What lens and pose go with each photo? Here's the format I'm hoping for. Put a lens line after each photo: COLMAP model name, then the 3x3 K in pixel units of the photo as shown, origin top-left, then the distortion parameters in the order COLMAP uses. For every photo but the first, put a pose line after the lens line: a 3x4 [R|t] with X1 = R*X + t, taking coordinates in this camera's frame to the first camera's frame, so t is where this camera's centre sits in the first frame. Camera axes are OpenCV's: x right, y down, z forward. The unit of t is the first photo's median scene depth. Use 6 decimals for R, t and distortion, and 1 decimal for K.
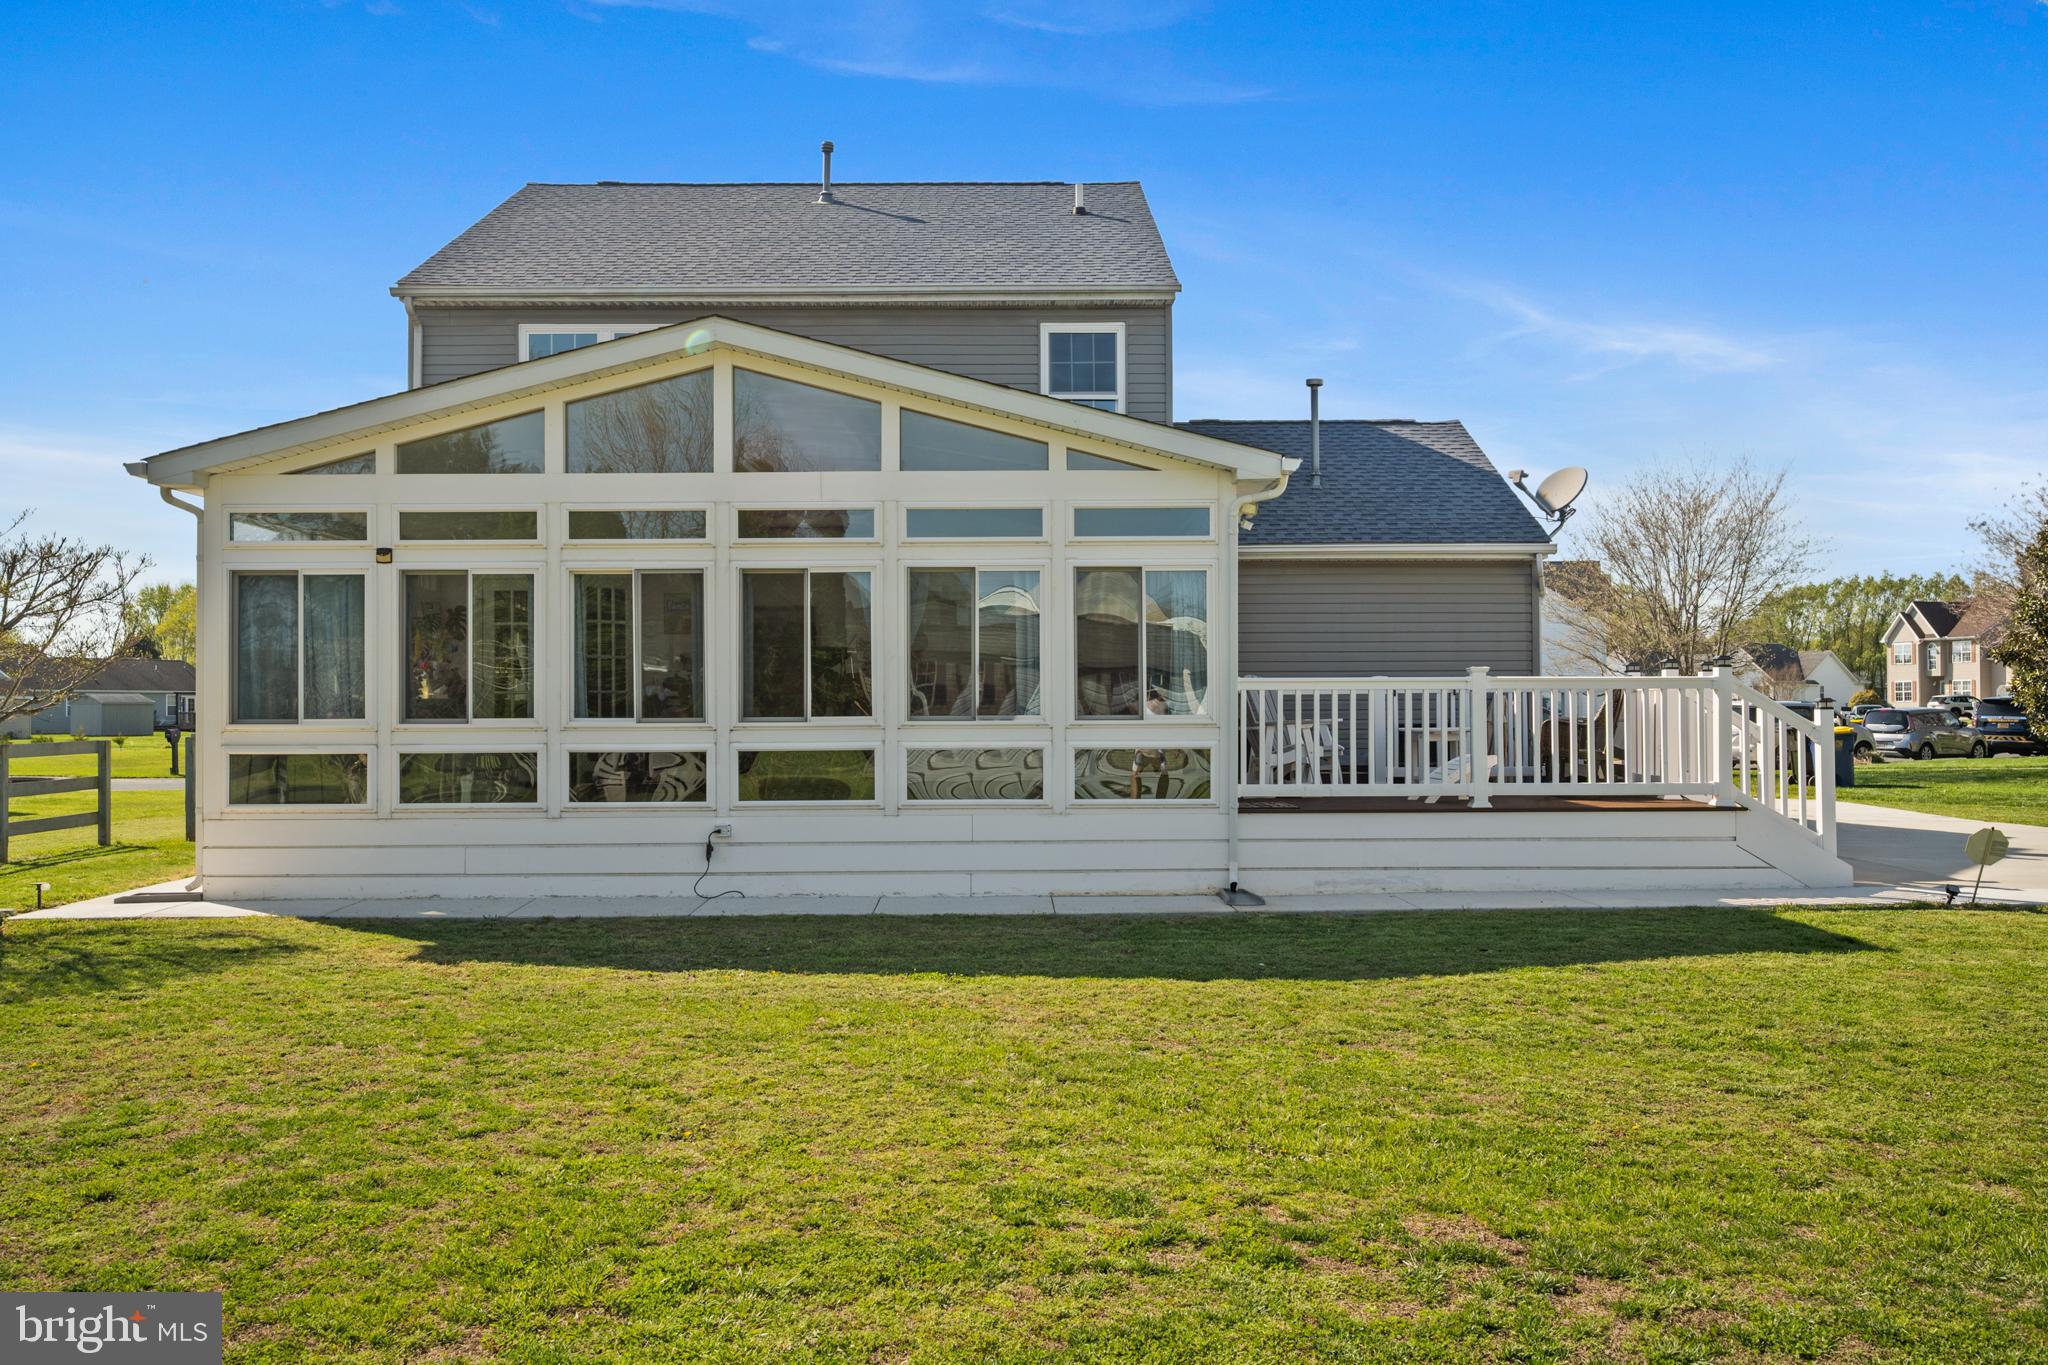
lens RADIAL K [[1721.7, 0, 1012.3], [0, 1721.7, 717.6], [0, 0, 1]] dist [0.001502, 0.002446]
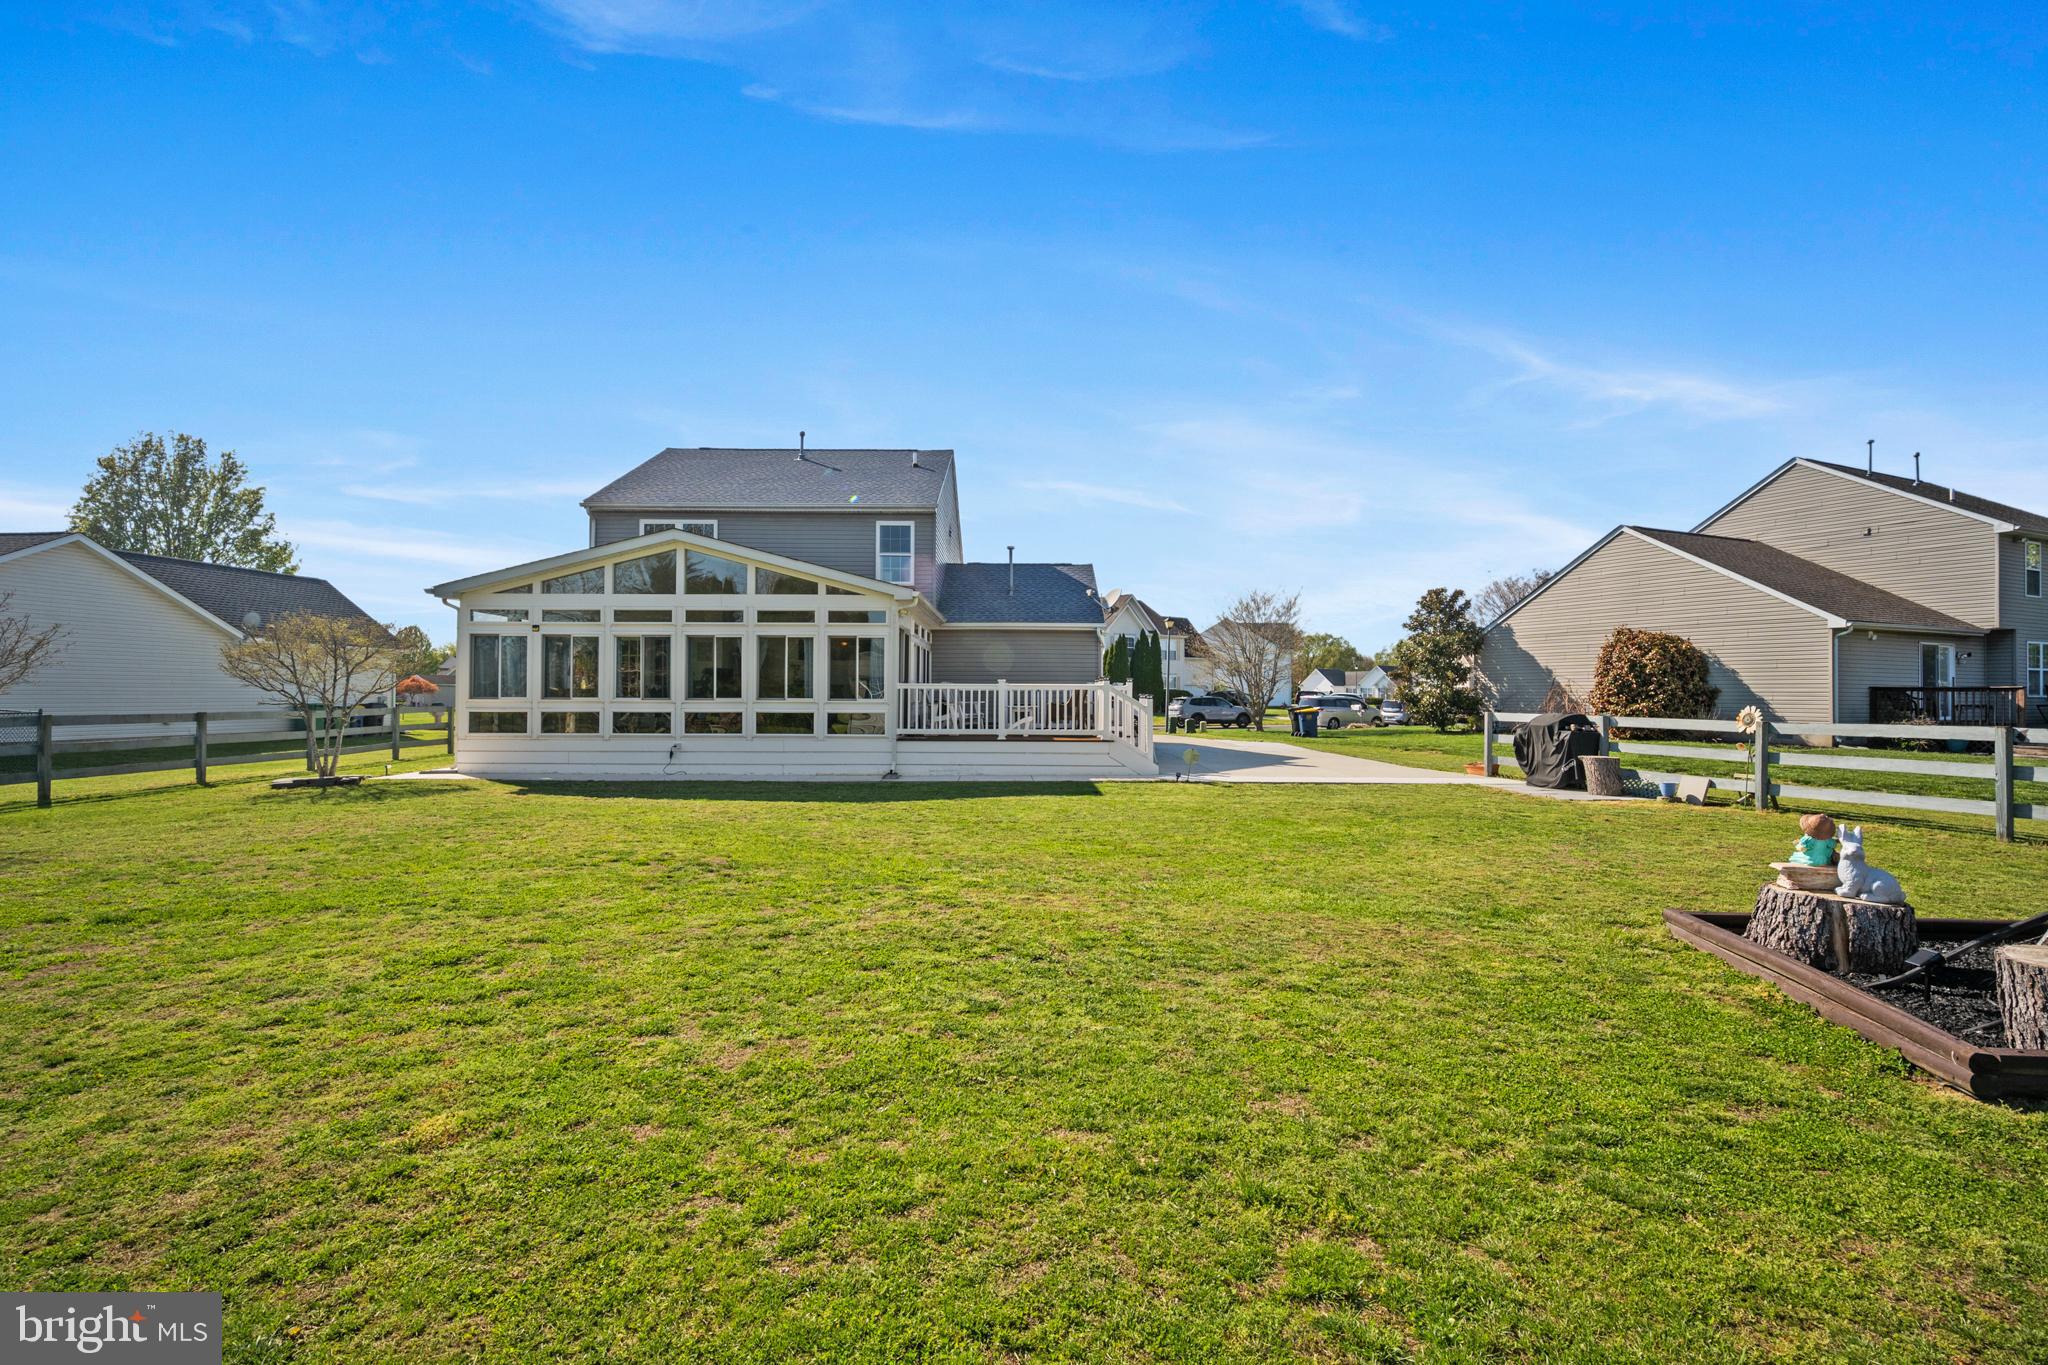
lens RADIAL K [[929.1, 0, 1024.0], [0, 929.1, 682.5], [0, 0, 1]] dist [0.002187, 0.000065]
pose [[0.999940, 0.009624, 0.005158, 0.296177], [-0.009519, 0.999755, -0.020001, -0.000358], [-0.005350, 0.019950, 0.999787, -0.274128]]
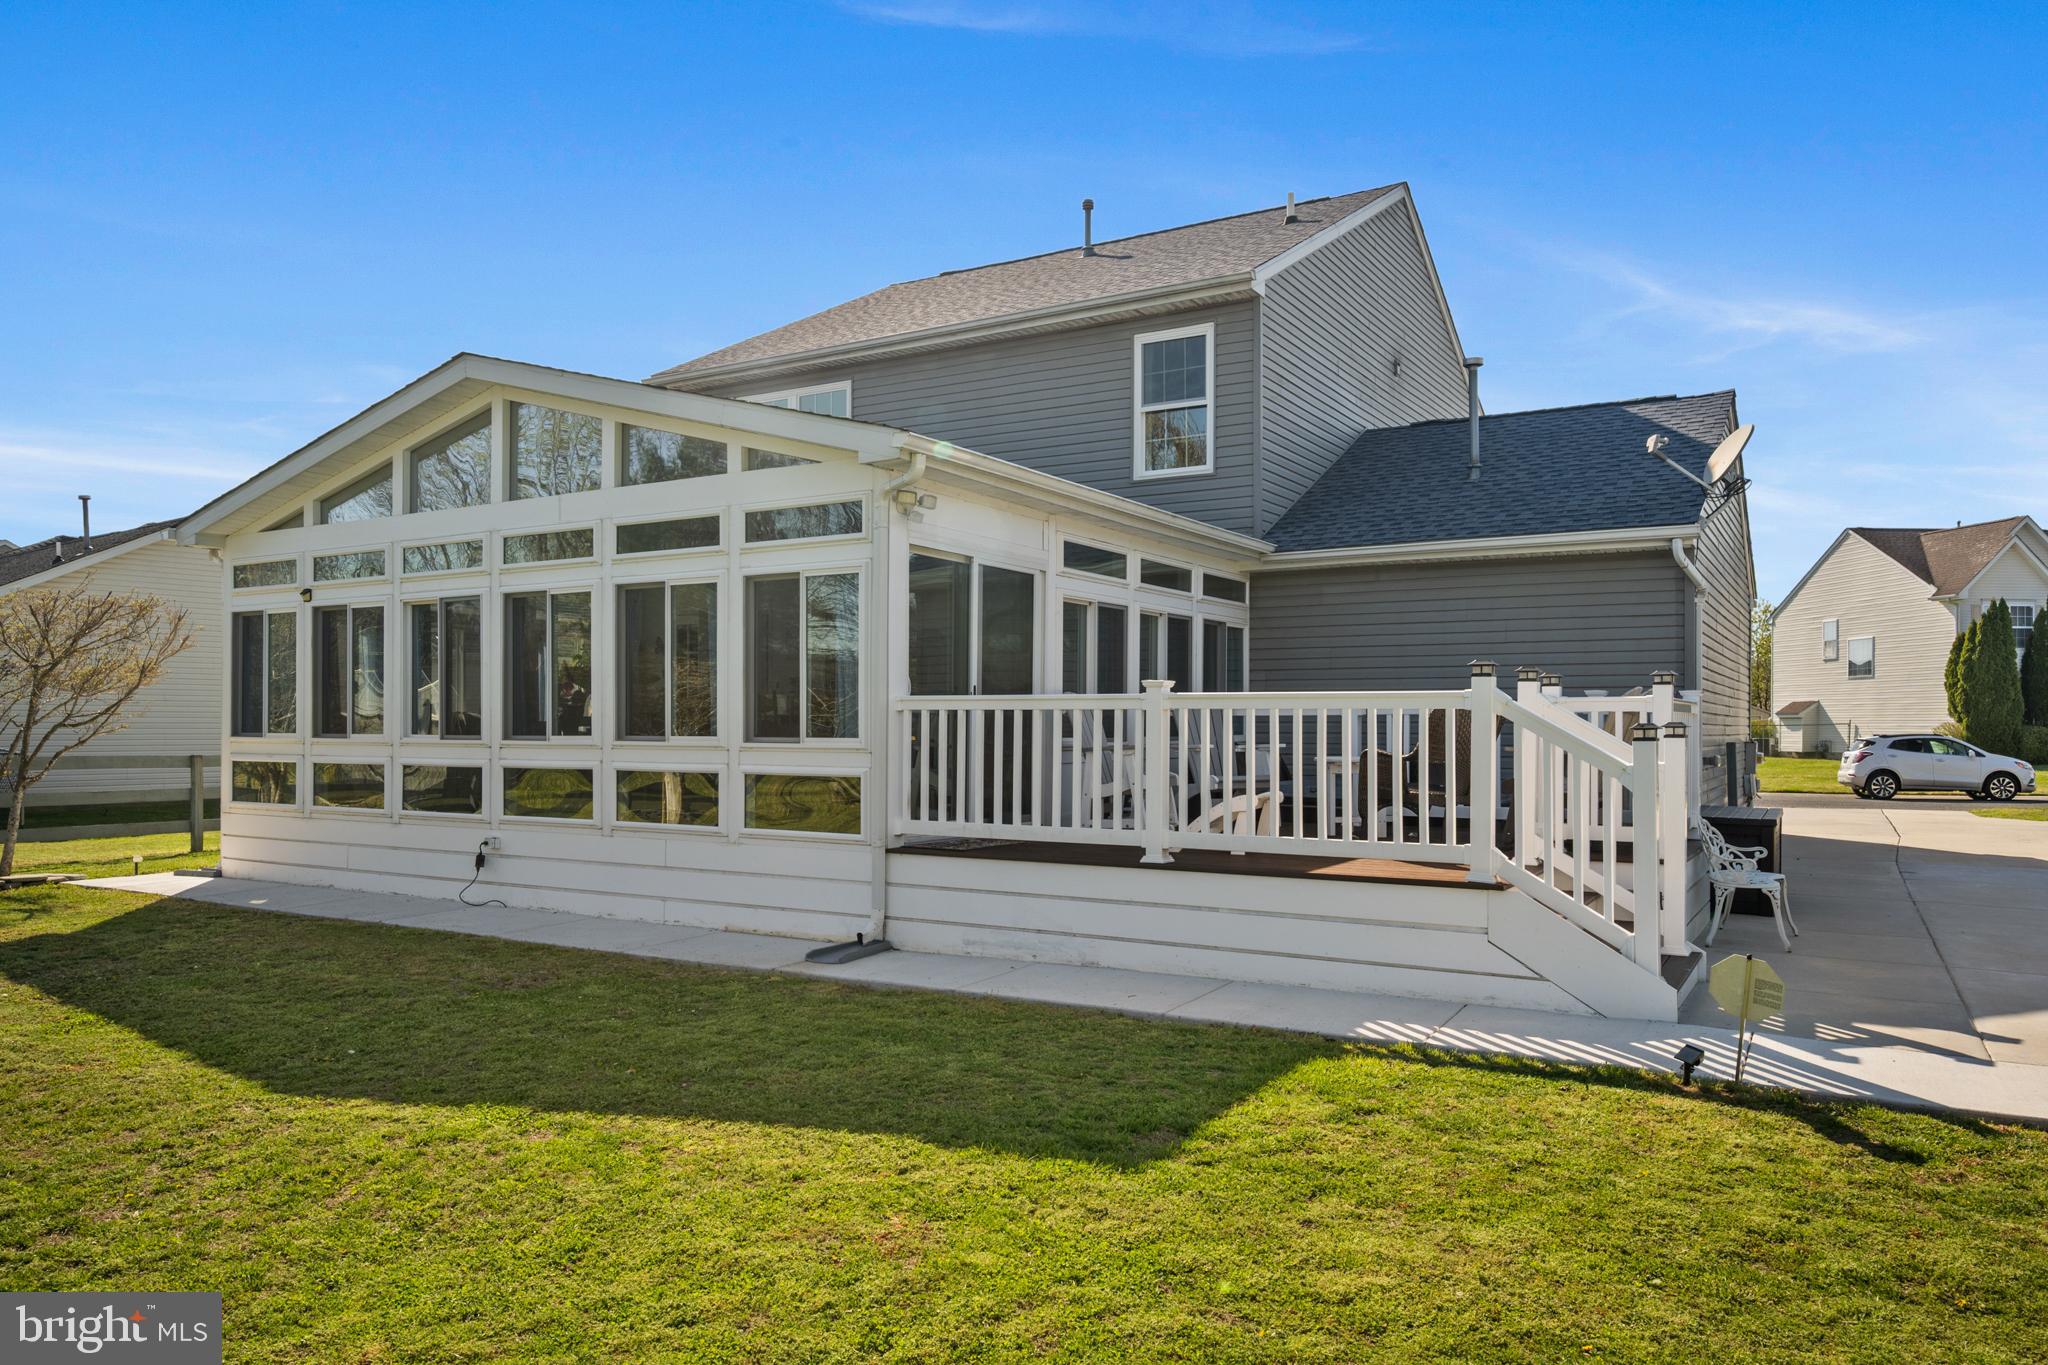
lens RADIAL K [[1375.1, 0, 1027.8], [0, 1375.1, 724.5], [0, 0, 1]] dist [-0.003201, -0.000554]
pose [[0.858408, 0.007336, -0.512915, 0.539295], [-0.010141, 0.999945, -0.002671, -0.007555], [0.512867, 0.007494, 0.858435, 0.440672]]
